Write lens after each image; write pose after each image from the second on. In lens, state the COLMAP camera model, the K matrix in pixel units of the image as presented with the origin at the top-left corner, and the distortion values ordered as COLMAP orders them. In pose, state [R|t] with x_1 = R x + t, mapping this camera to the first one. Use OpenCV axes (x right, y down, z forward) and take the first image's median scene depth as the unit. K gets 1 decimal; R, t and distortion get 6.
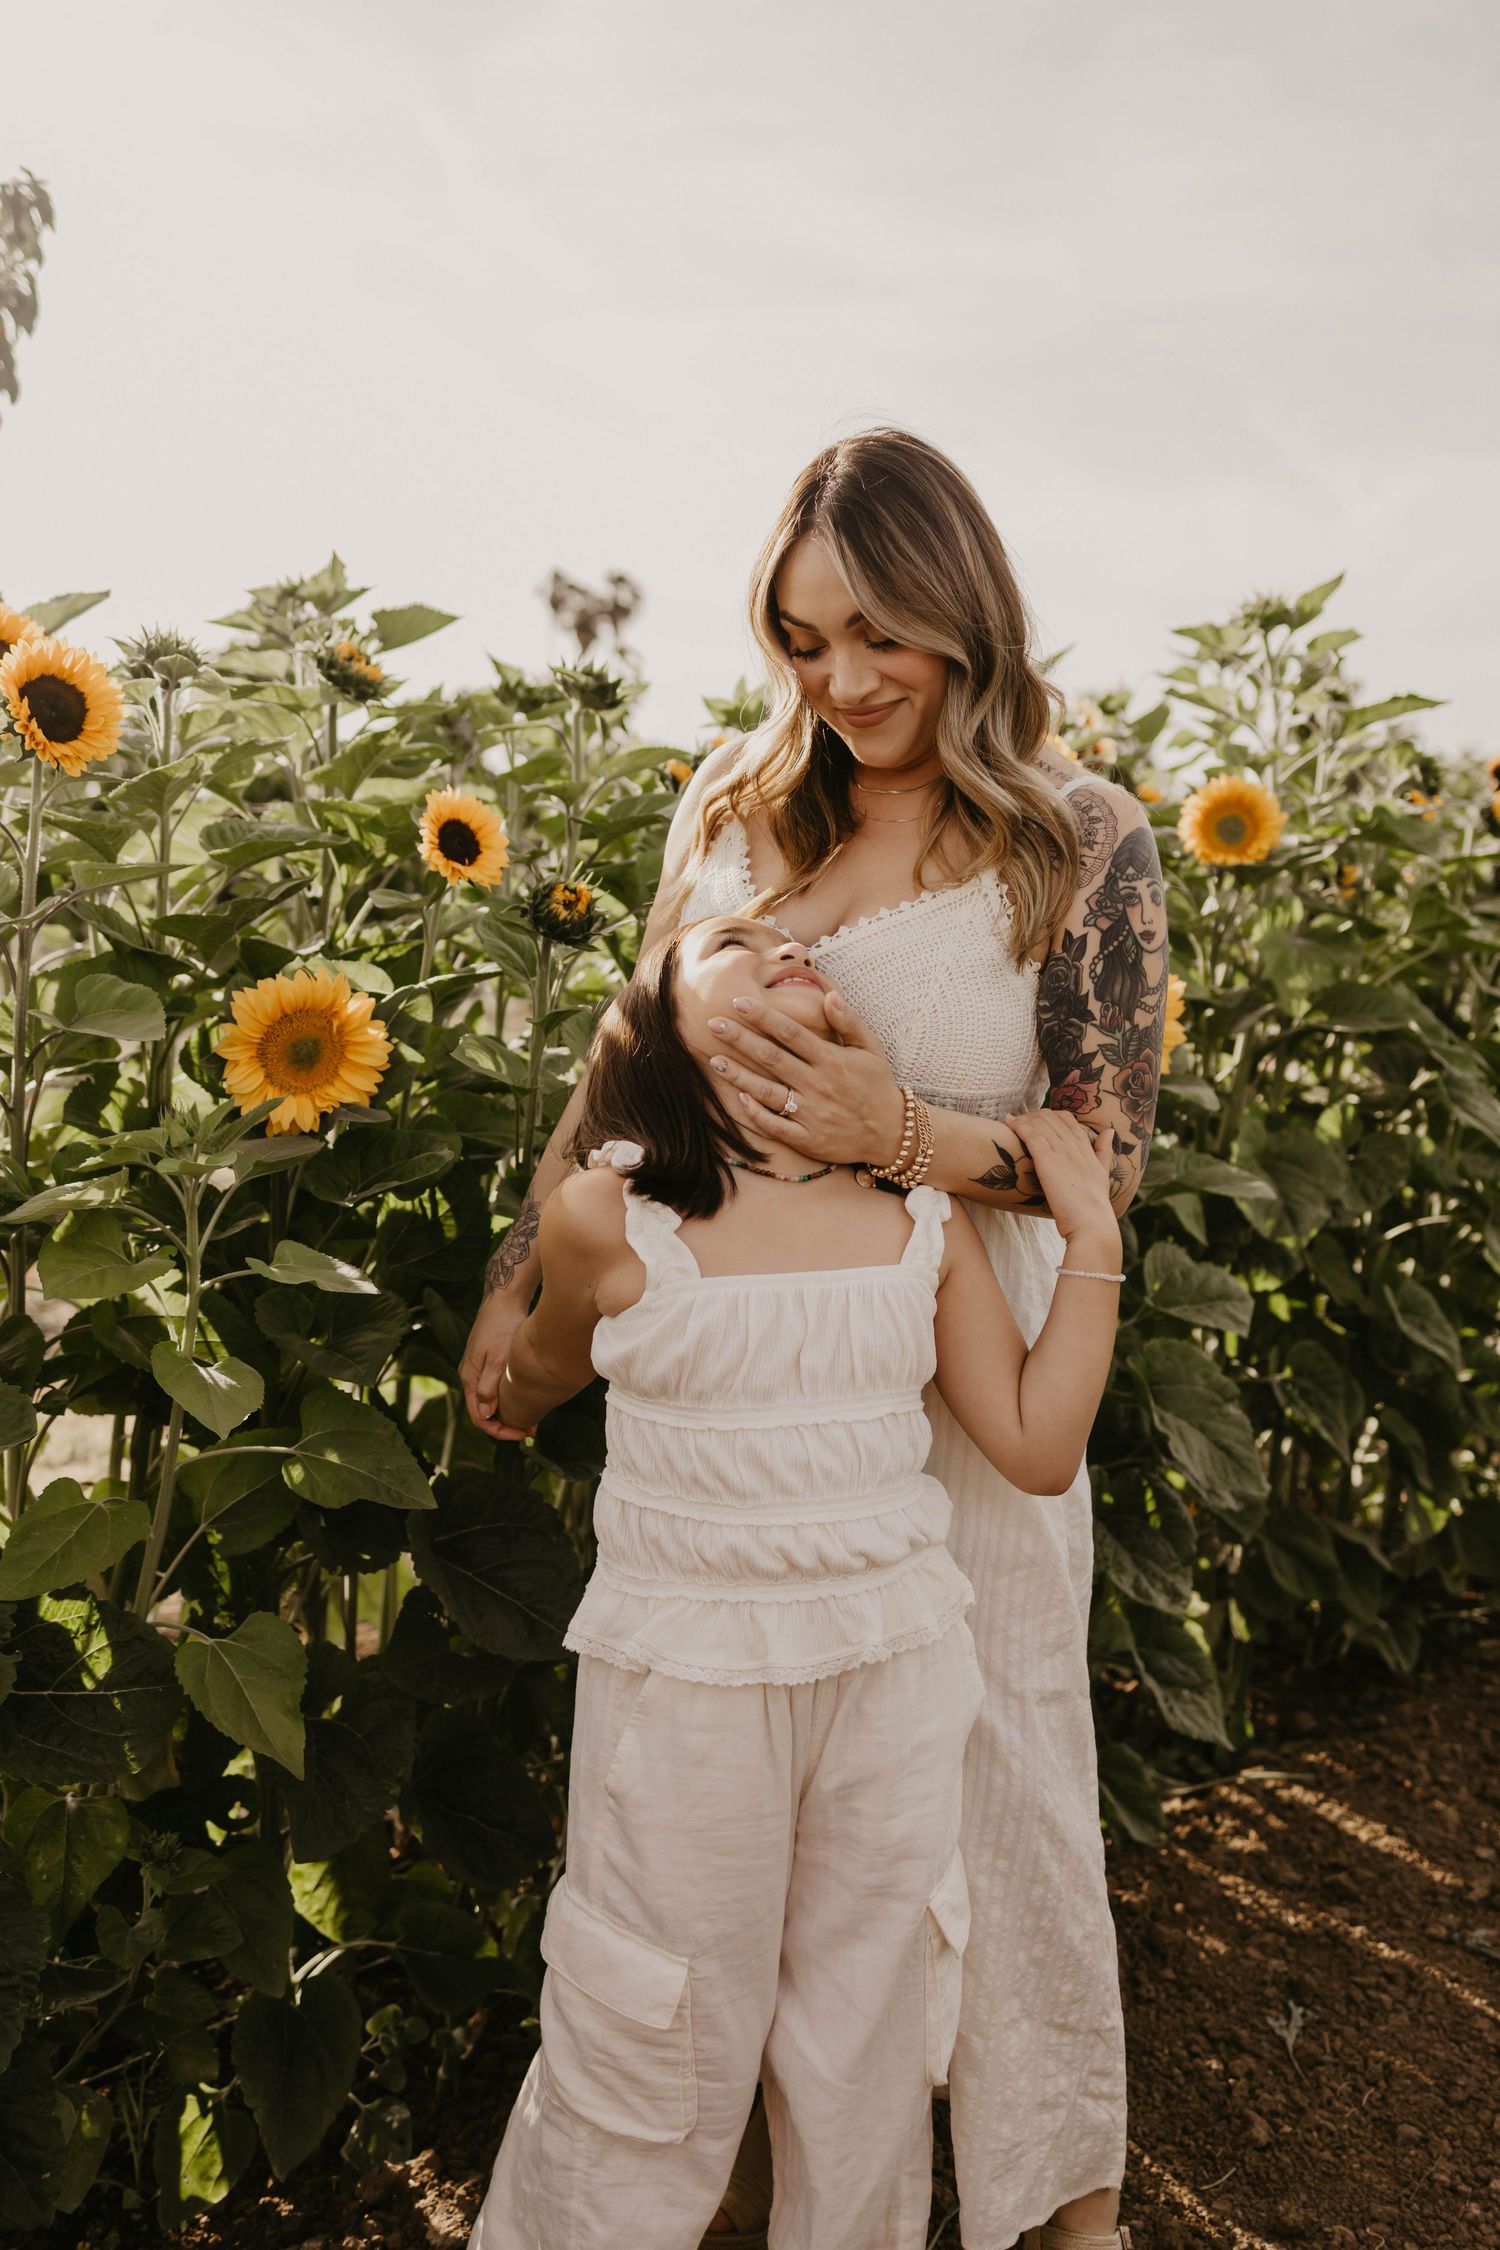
lens RADIAL K [[2168.0, 0, 767.9], [0, 2168.0, 1125.3], [0, 0, 1]] dist [0.019649, 0.000000]
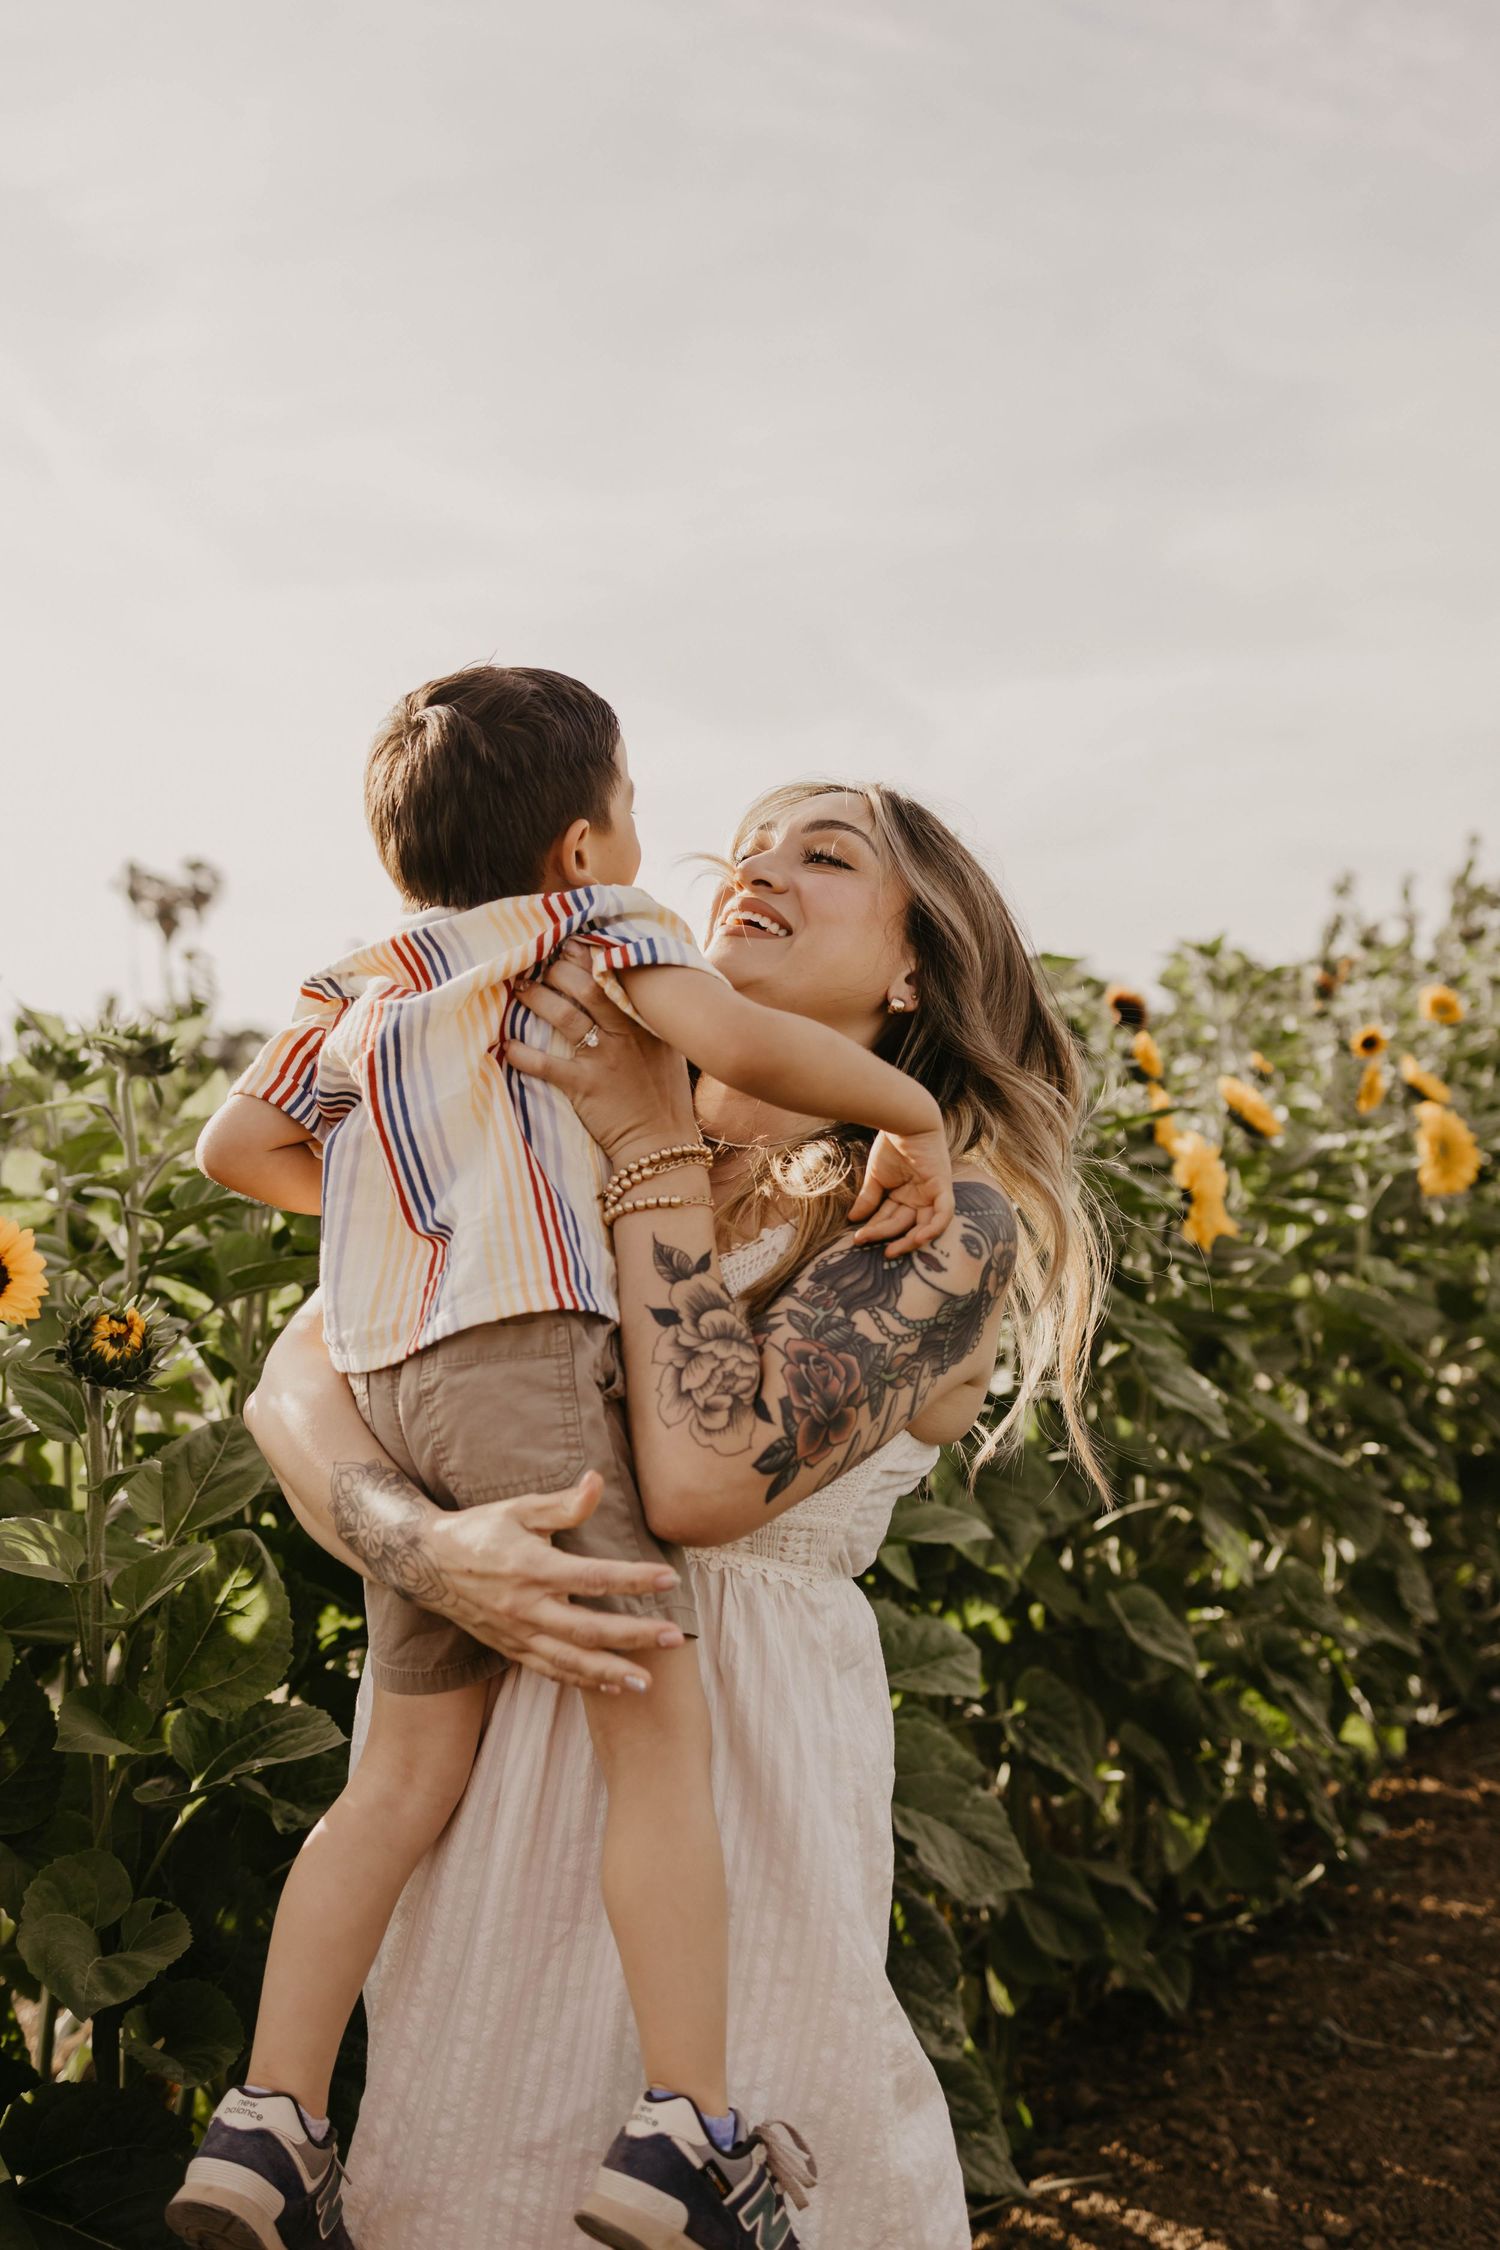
lens RADIAL K [[2168.0, 0, 763.3], [0, 2168.0, 1127.4], [0, 0, 1]] dist [0.019649, 0.000000]
pose [[0.979421, -0.105029, 0.172348, 0.006887], [0.123532, 0.987251, -0.100379, -0.045959], [-0.159608, 0.119604, 0.979908, 0.110755]]
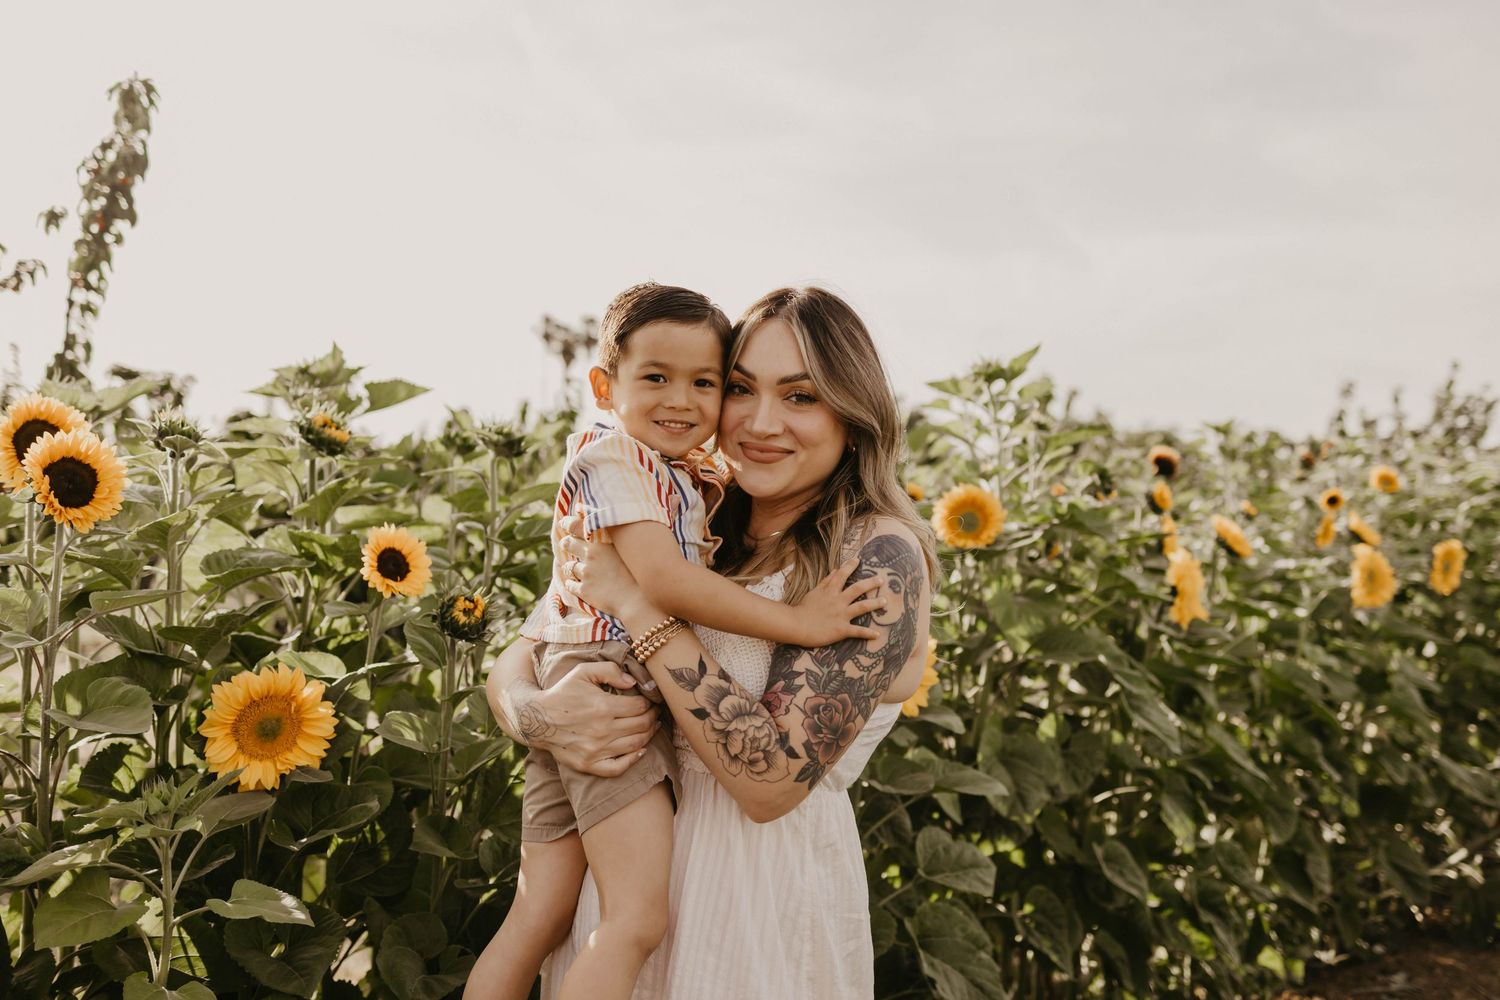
lens RADIAL K [[1445.4, 0, 760.2], [0, 1445.4, 503.1], [0, 0, 1]] dist [0.019649, 0.000000]
pose [[0.998841, -0.017230, 0.044935, 0.032745], [0.022393, 0.992873, -0.117051, -0.039624], [-0.042598, 0.117922, 0.992109, 0.060033]]
